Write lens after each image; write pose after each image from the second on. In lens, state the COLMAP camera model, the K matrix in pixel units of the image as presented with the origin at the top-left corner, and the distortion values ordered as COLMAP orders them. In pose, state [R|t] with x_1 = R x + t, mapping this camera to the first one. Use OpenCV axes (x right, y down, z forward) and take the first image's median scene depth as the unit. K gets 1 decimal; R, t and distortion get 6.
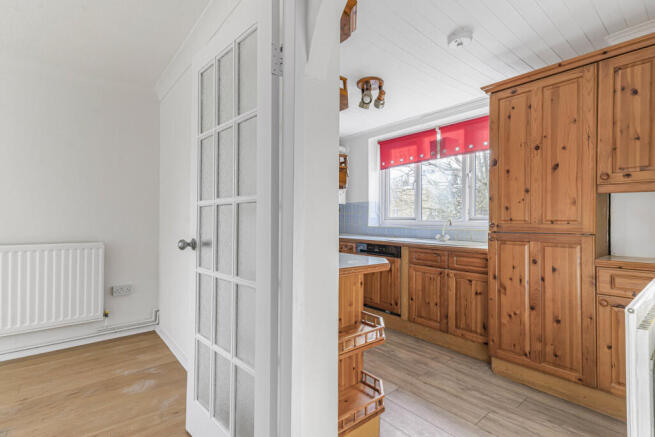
lens RADIAL K [[316.4, 0, 327.5], [0, 316.4, 218.5], [0, 0, 1]] dist [0.000546, 0.000034]
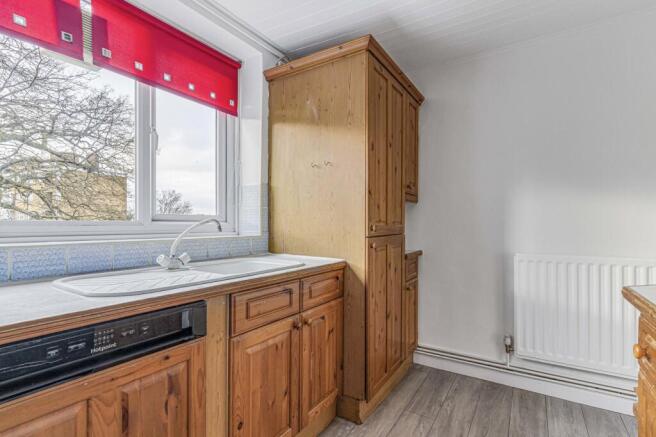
lens RADIAL K [[316.9, 0, 328.0], [0, 316.9, 218.5], [0, 0, 1]] dist [0.000546, 0.000034]
pose [[-0.302889, 0.001674, 0.953024, -0.138596], [-0.010252, 0.999935, -0.005015, 0.002317], [-0.952971, -0.011290, -0.302852, 1.054977]]
